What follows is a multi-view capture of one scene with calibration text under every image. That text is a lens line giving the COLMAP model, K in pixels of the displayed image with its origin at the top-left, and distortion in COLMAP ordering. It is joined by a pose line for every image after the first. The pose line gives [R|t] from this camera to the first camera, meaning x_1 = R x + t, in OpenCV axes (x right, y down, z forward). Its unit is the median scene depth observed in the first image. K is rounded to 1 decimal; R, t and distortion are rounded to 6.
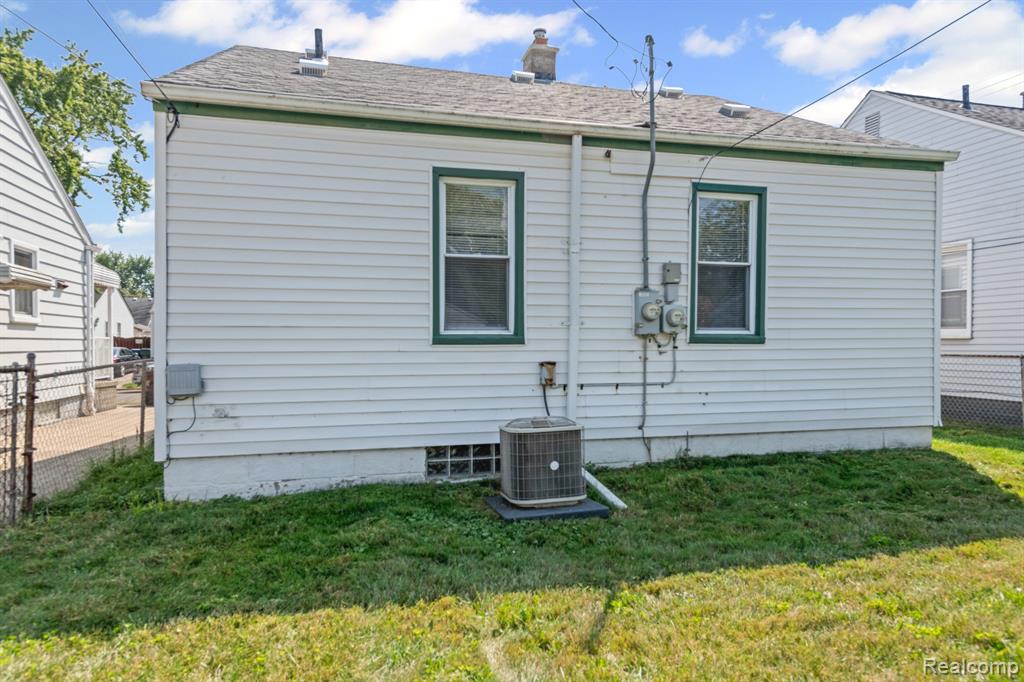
lens RADIAL K [[666.1, 0, 513.7], [0, 666.1, 368.5], [0, 0, 1]] dist [0.023506, -0.010092]
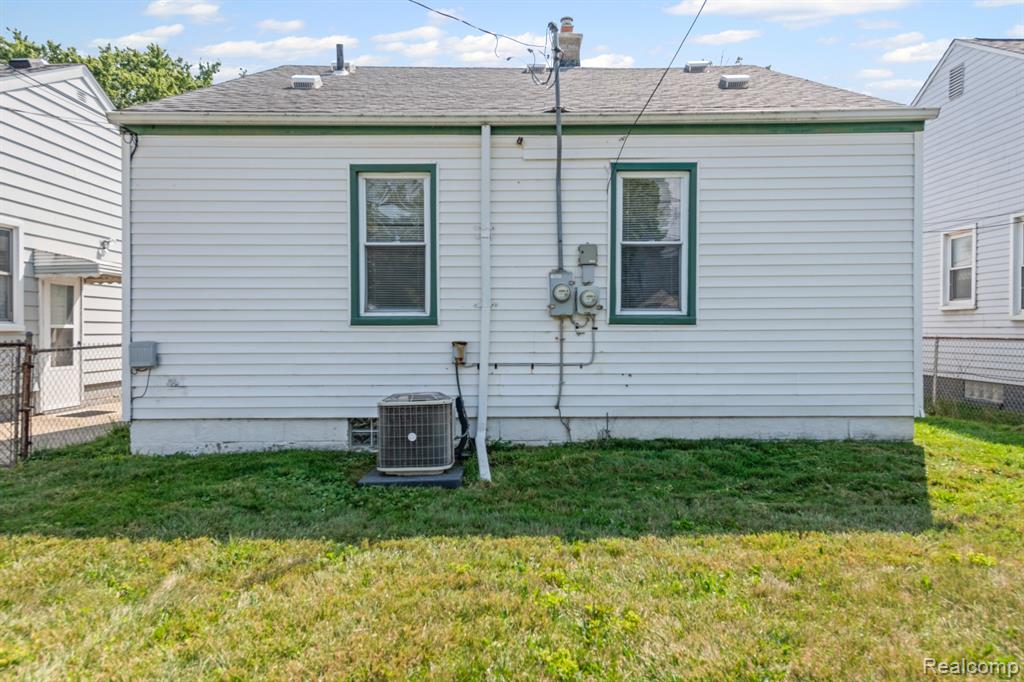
lens RADIAL K [[666.1, 0, 514.3], [0, 666.1, 351.2], [0, 0, 1]] dist [0.023506, -0.010092]
pose [[0.966888, 0.007939, -0.255077, 0.396905], [-0.009331, 0.999947, -0.004248, 0.008507], [0.255030, 0.006487, 0.966911, 0.001101]]
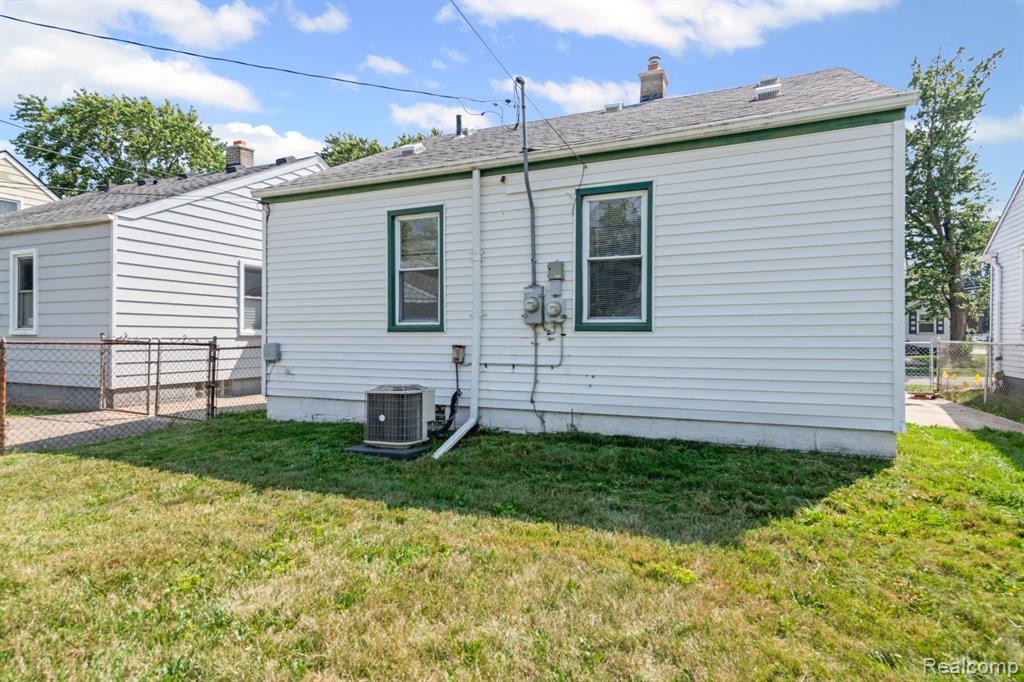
lens RADIAL K [[559.5, 0, 514.1], [0, 559.5, 346.9], [0, 0, 1]] dist [0.017906, -0.000598]
pose [[0.778824, 0.015441, -0.627053, 0.813812], [-0.025098, 0.999663, -0.006557, -0.002274], [0.626740, 0.020845, 0.778949, 0.203965]]
